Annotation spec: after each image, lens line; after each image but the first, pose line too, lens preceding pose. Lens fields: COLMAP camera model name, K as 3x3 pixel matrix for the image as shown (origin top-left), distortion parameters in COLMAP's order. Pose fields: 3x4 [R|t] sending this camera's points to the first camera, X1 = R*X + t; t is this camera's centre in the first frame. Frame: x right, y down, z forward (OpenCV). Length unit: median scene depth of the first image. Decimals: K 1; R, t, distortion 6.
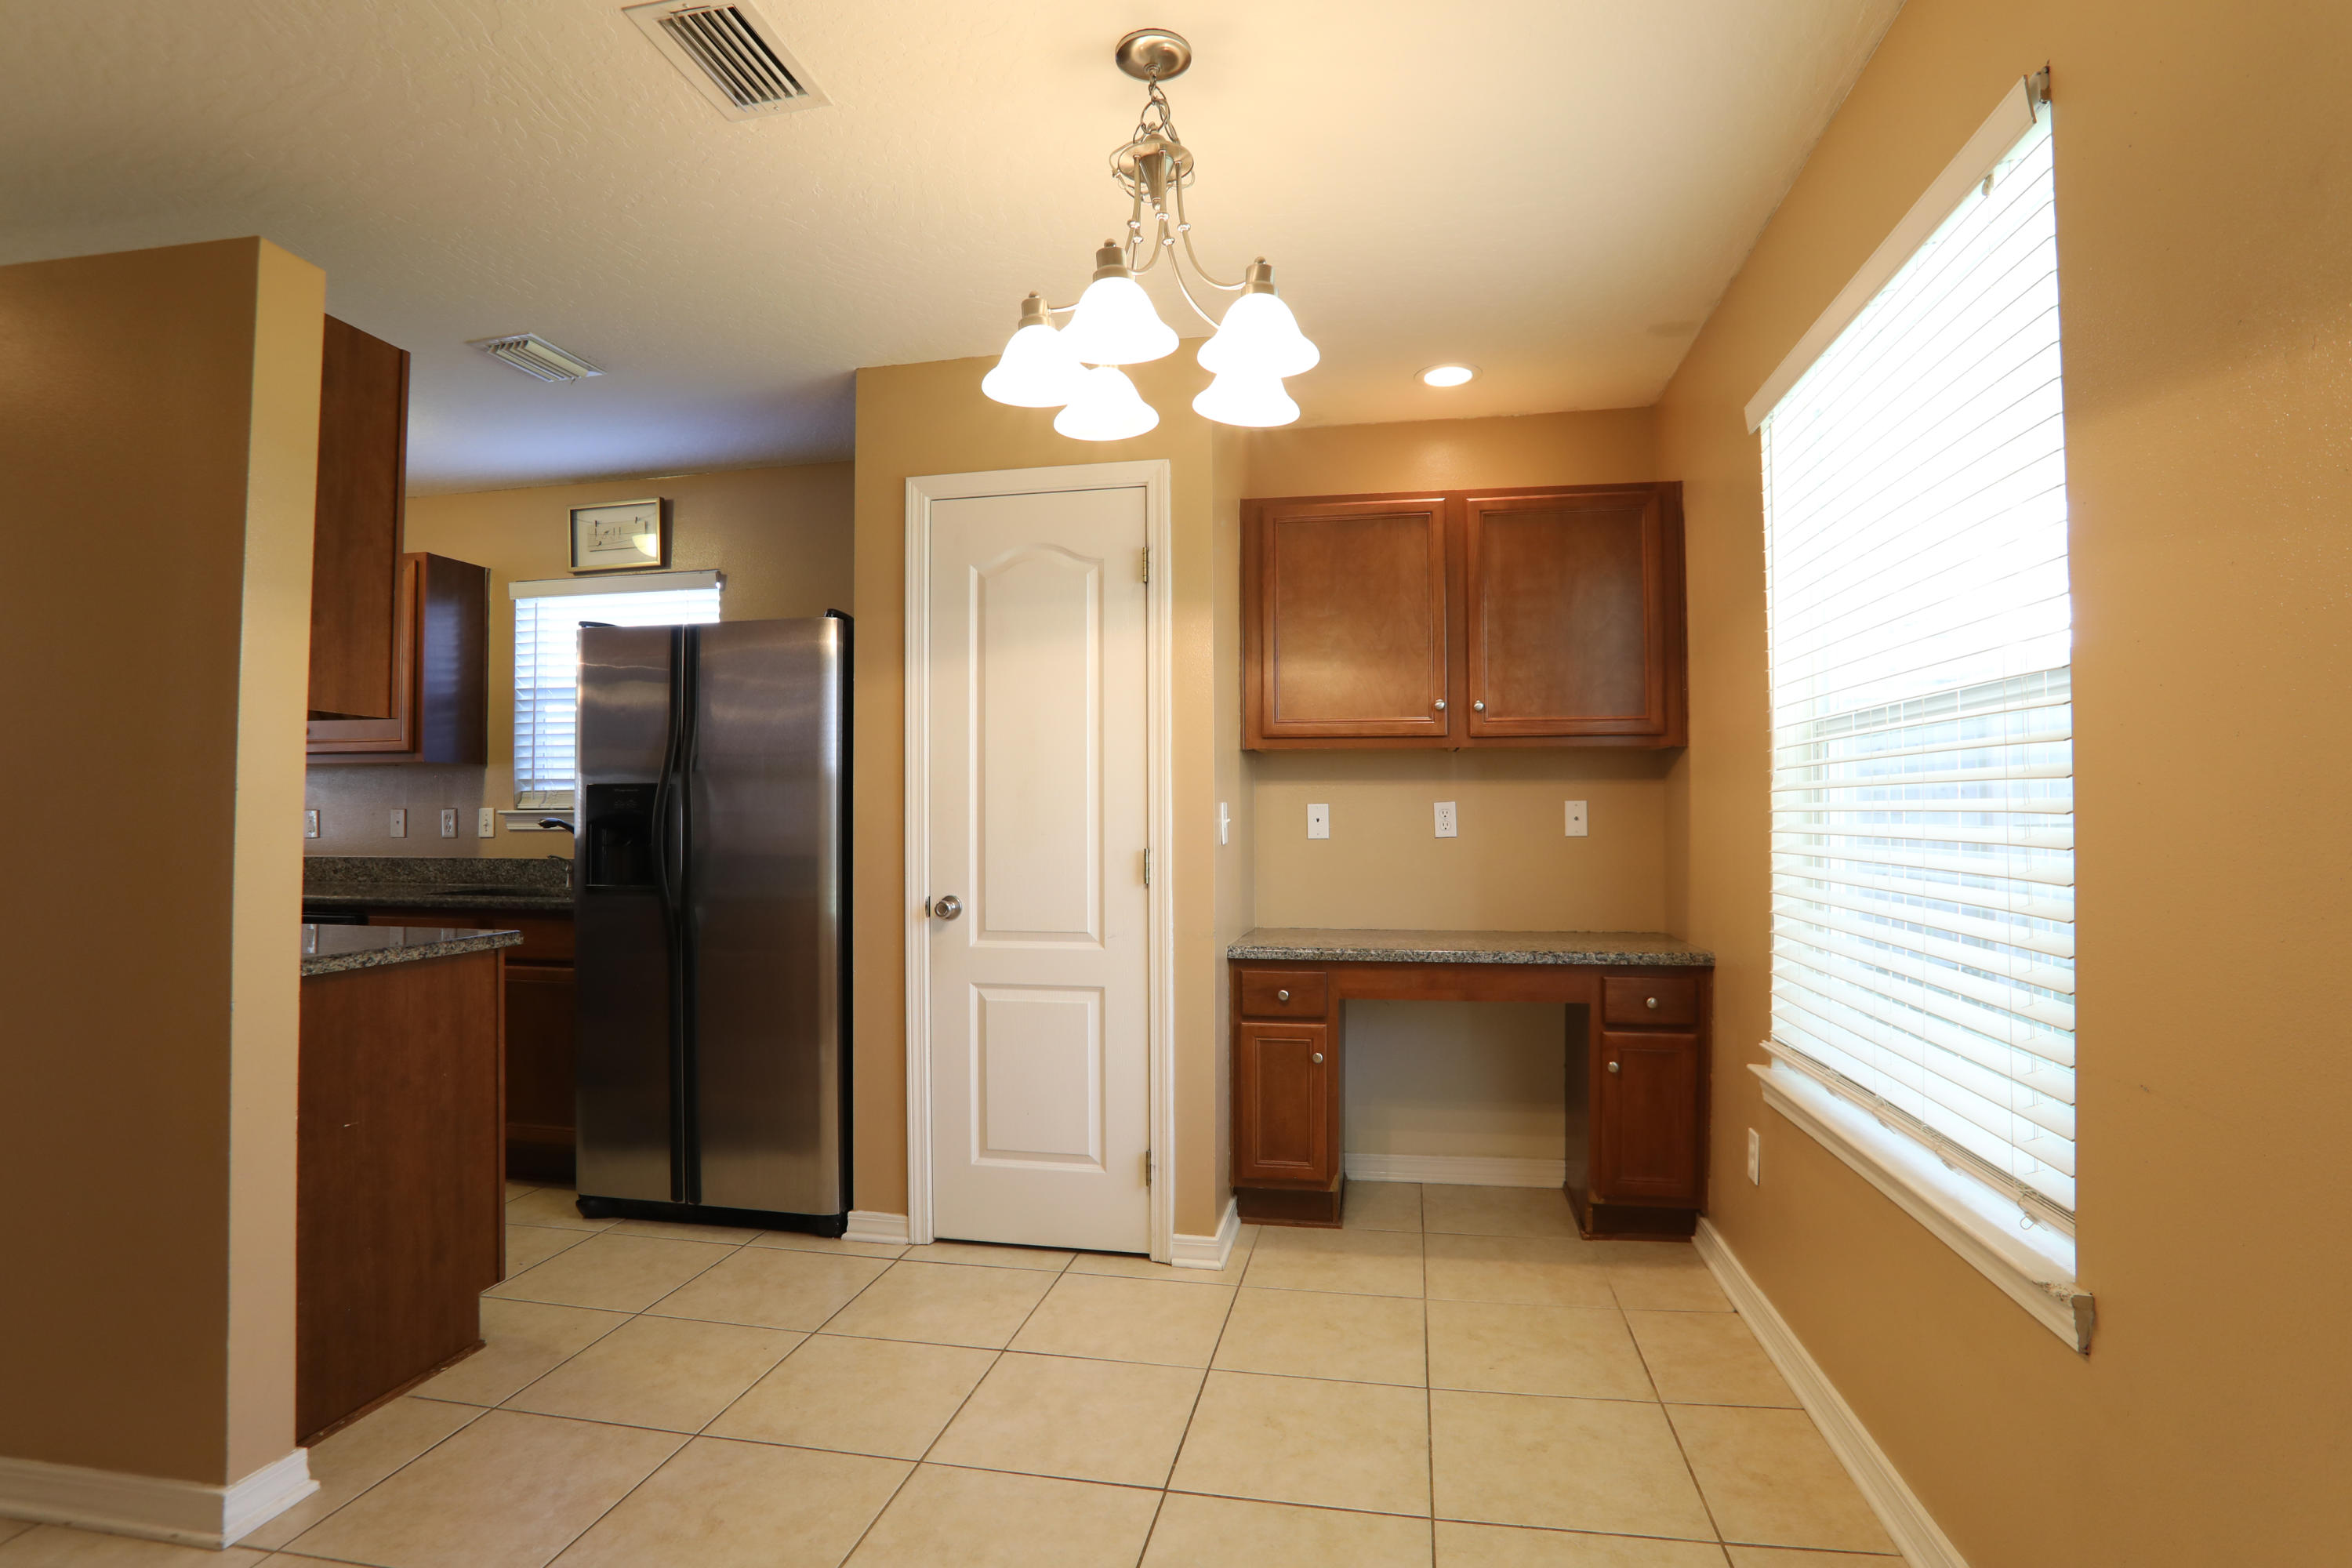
lens RADIAL K [[1182.6, 0, 1208.3], [0, 1182.6, 799.9], [0, 0, 1]] dist [-0.051306, 0.000207]
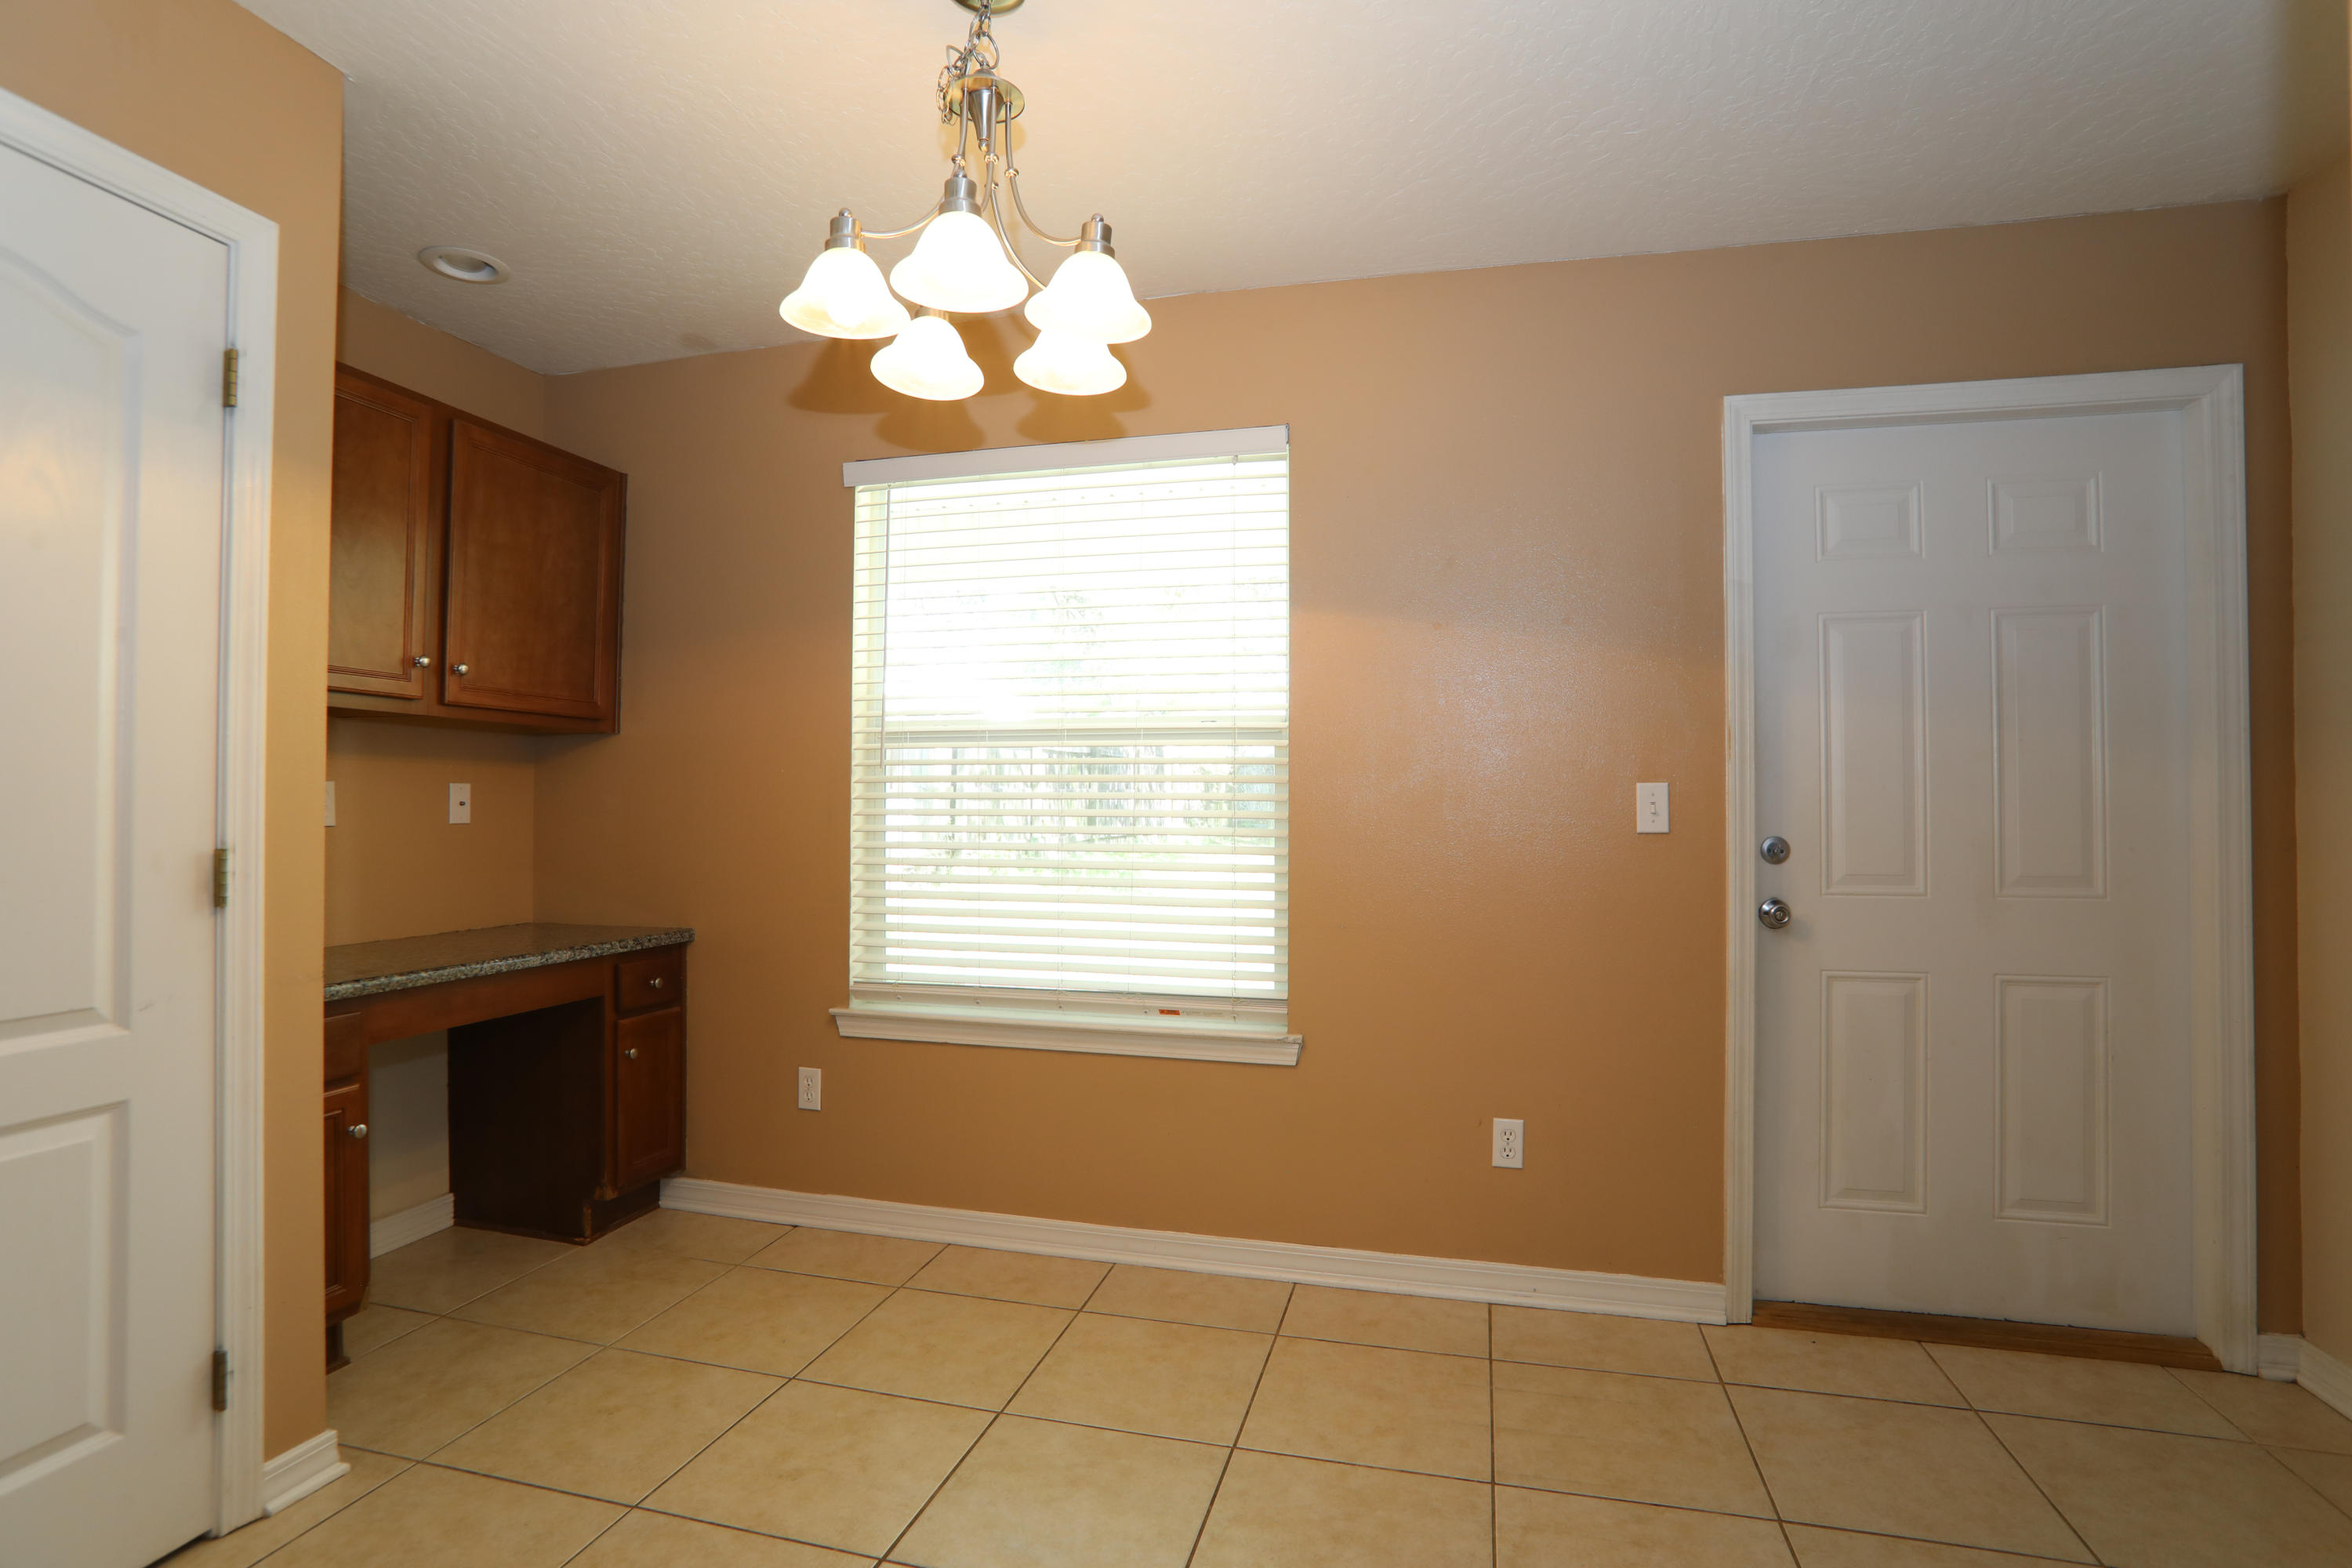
lens RADIAL K [[1137.8, 0, 1176.0], [0, 1137.8, 784.0], [0, 0, 1]] dist [-0.018860, -0.000142]
pose [[0.087062, 0.021661, 0.995967, -0.585945], [-0.013177, 0.999701, -0.020590, 0.013597], [-0.996116, -0.011332, 0.087321, 0.470260]]
